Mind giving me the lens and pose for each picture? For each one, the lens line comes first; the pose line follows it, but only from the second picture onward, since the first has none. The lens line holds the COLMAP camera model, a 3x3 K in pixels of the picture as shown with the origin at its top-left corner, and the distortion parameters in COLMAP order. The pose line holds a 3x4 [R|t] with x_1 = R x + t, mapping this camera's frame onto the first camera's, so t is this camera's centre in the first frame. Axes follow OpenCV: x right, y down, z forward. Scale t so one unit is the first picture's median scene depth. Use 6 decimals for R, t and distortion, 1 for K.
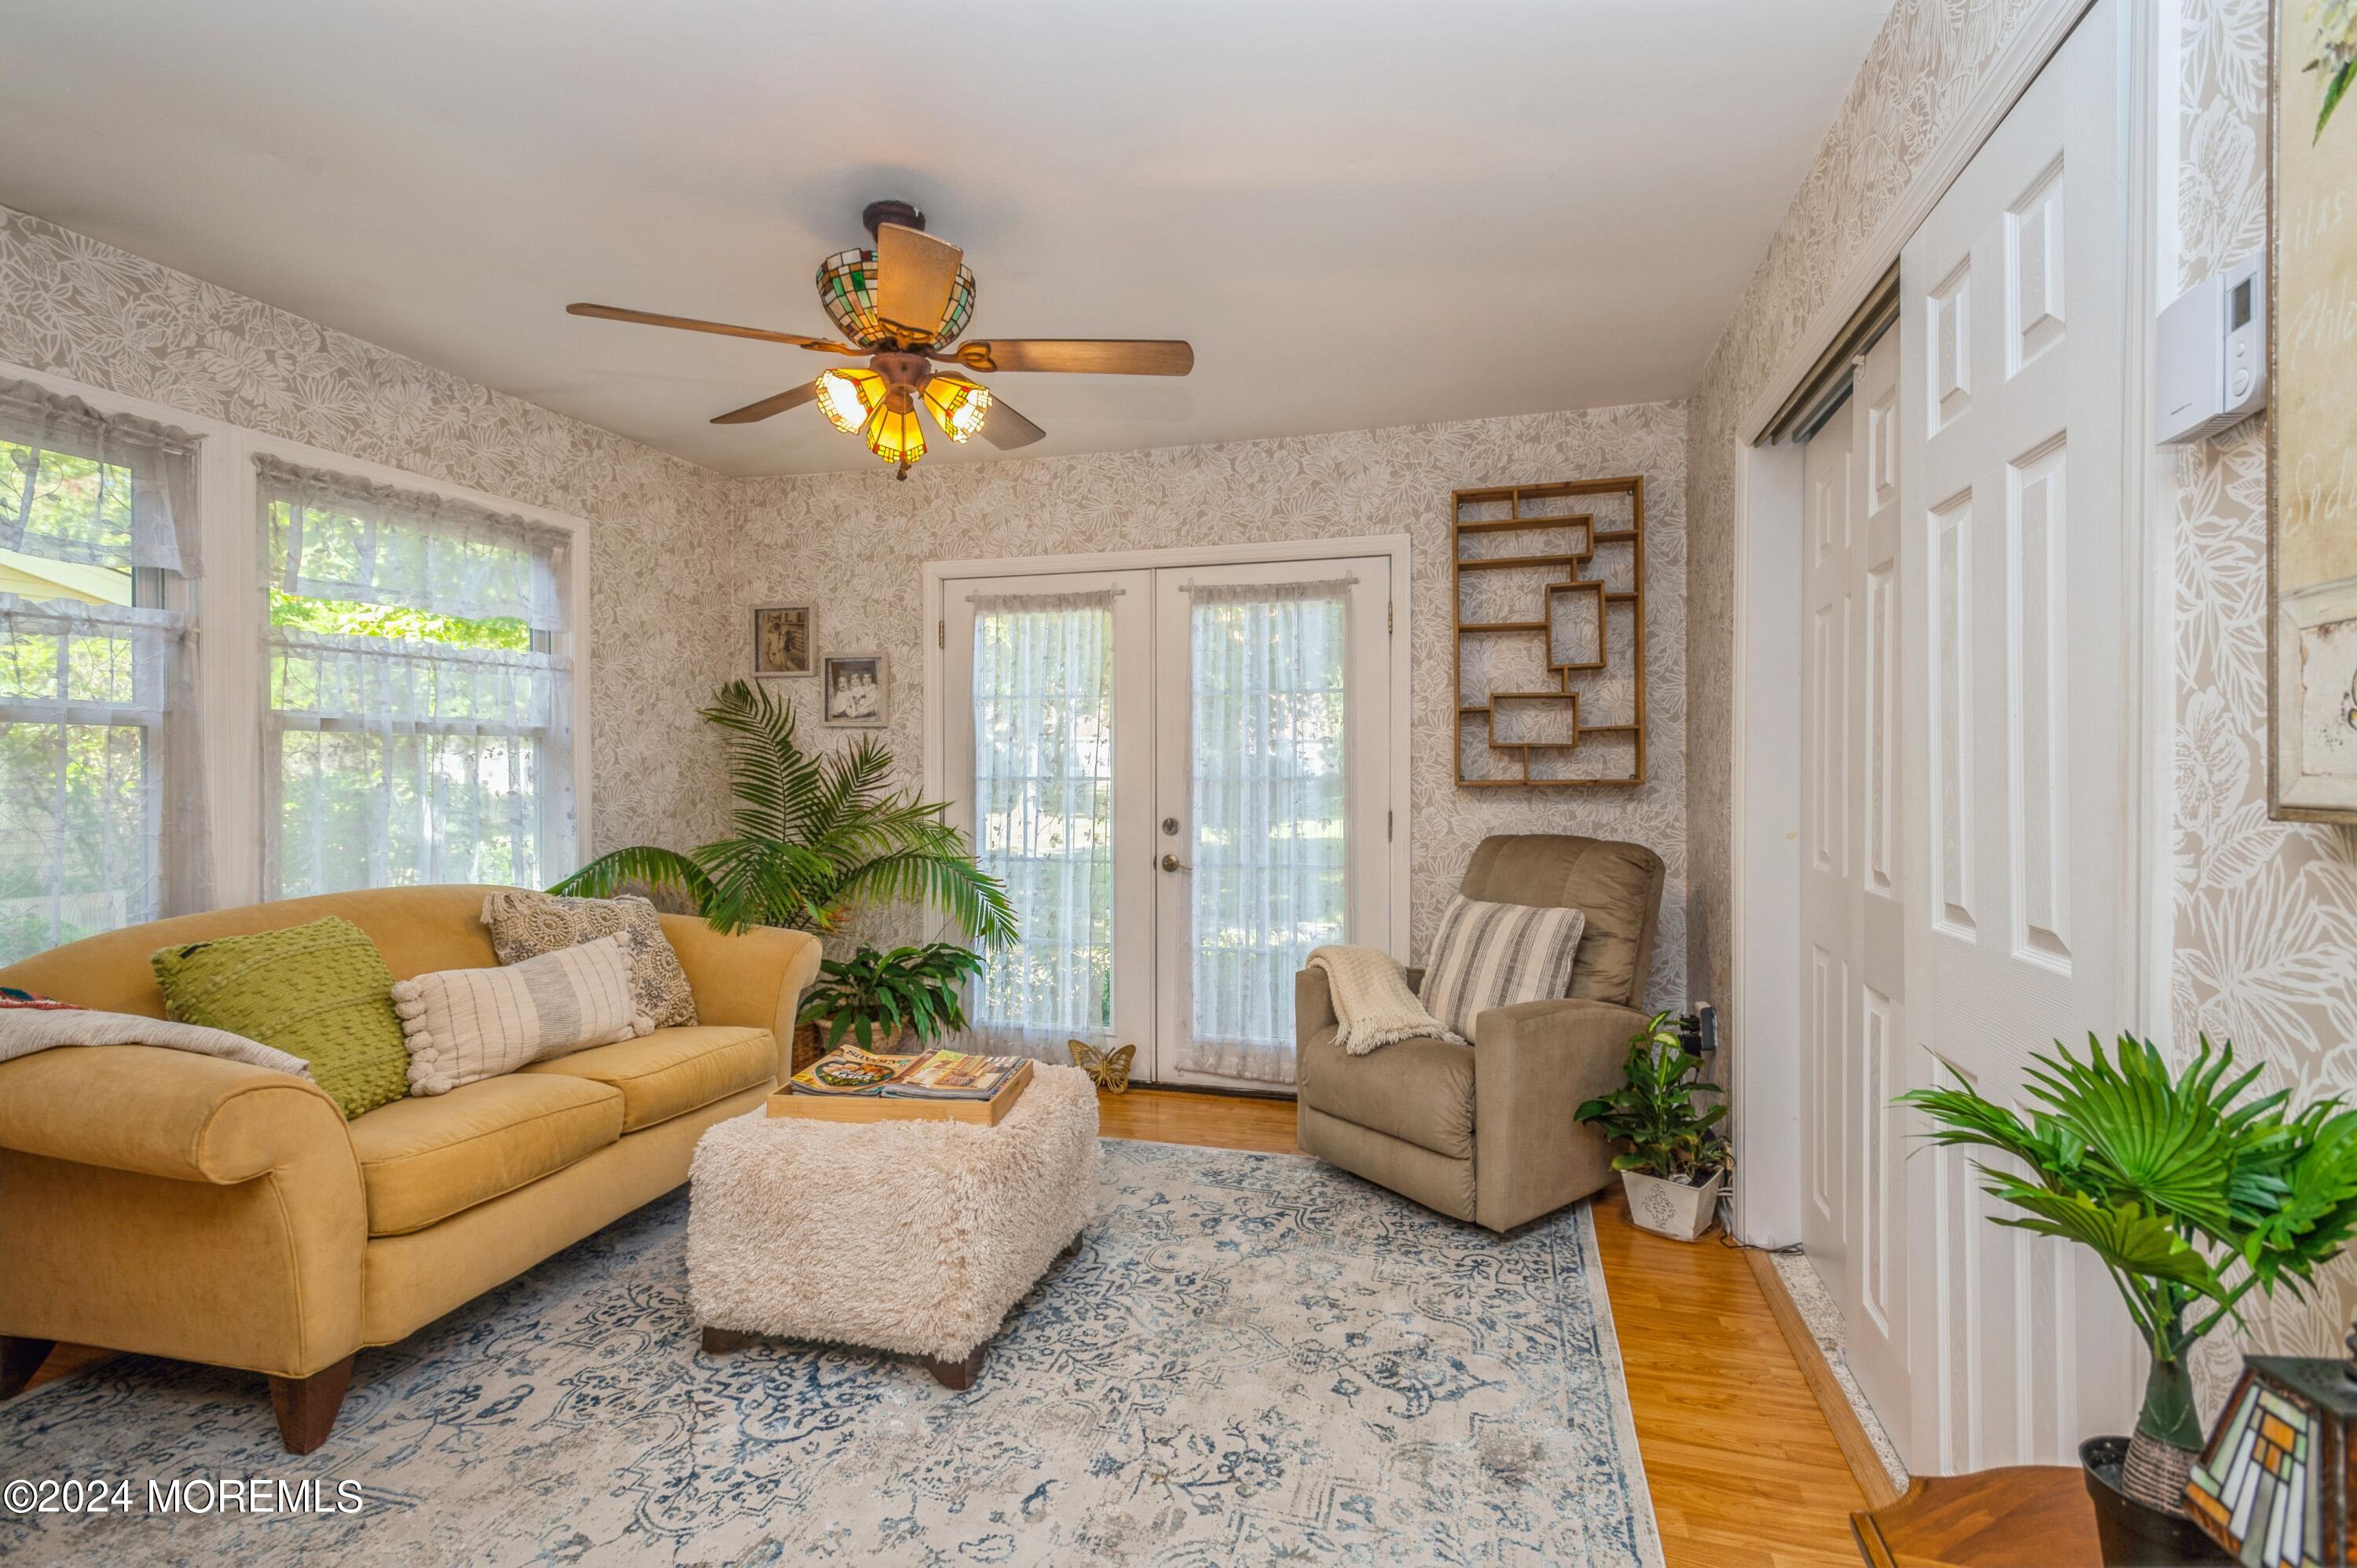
lens RADIAL K [[1092.7, 0, 1174.9], [0, 1092.7, 776.7], [0, 0, 1]] dist [0.024641, -0.011868]
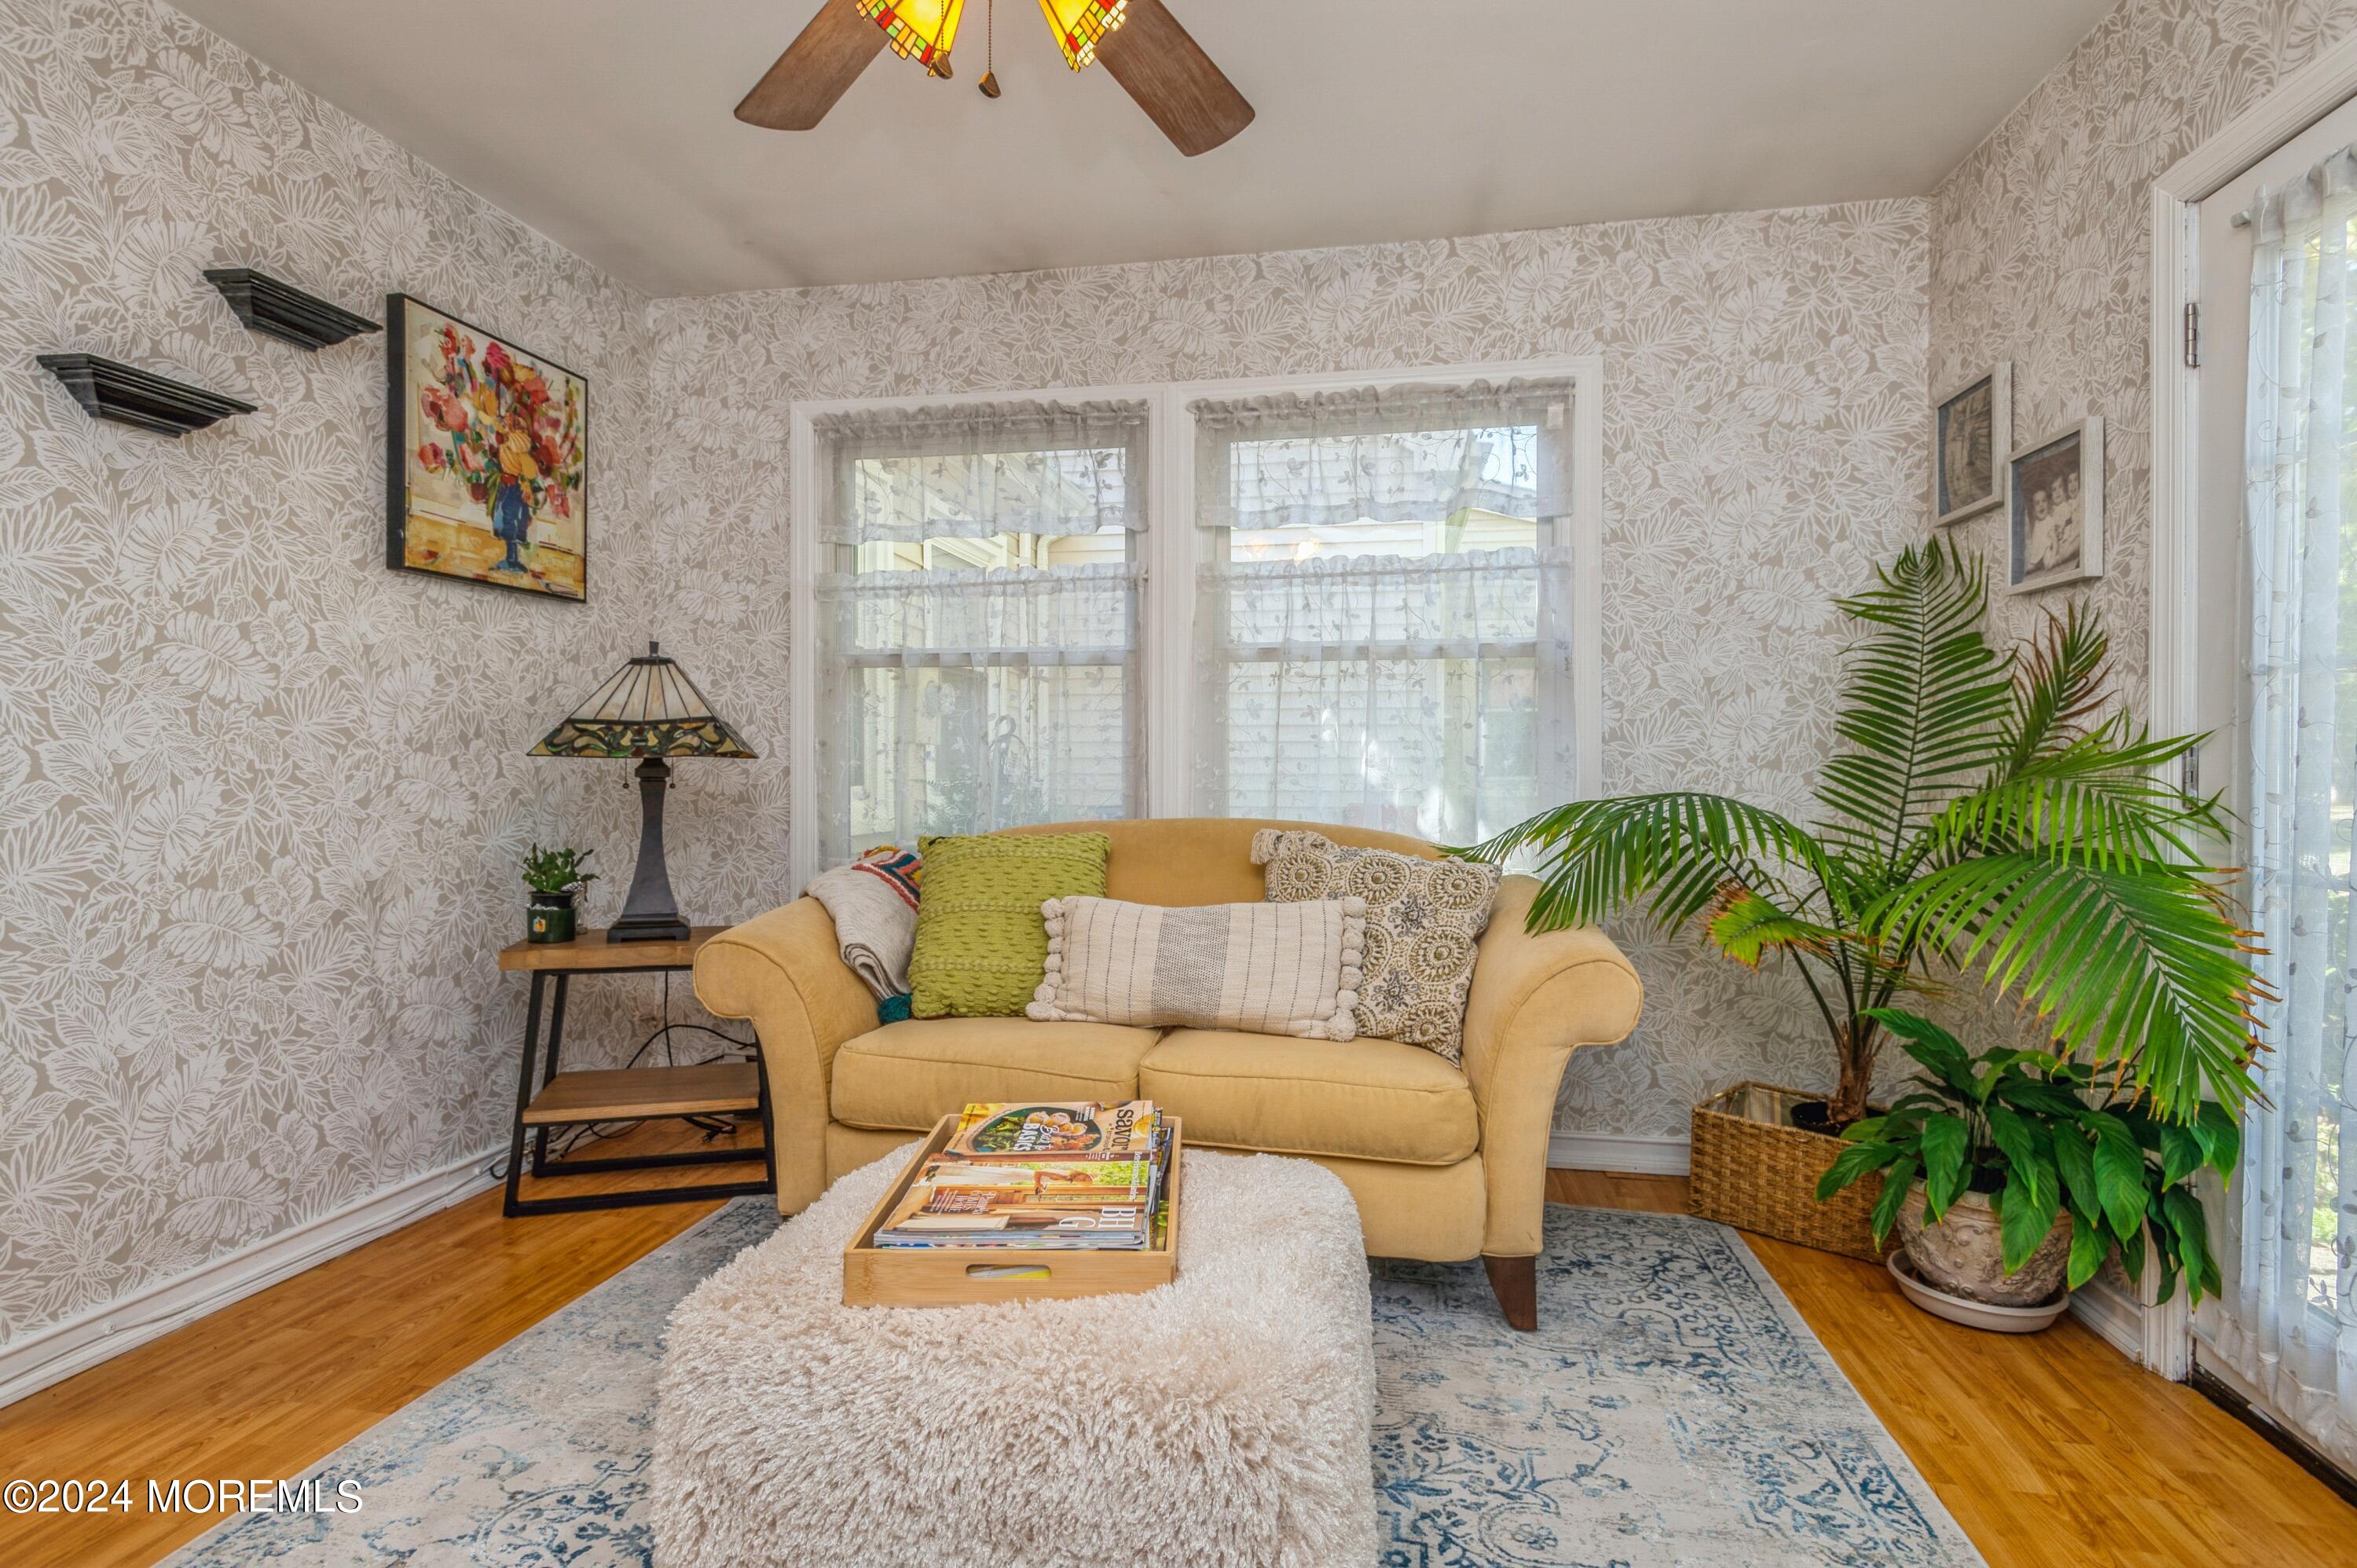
lens RADIAL K [[1191.7, 0, 1181.5], [0, 1191.7, 770.8], [0, 0, 1]] dist [0.011908, 0.000026]
pose [[0.102459, 0.003914, -0.994730, 0.276460], [-0.008614, 0.999958, 0.003047, 0.052481], [0.994700, 0.008256, 0.102489, 0.771244]]
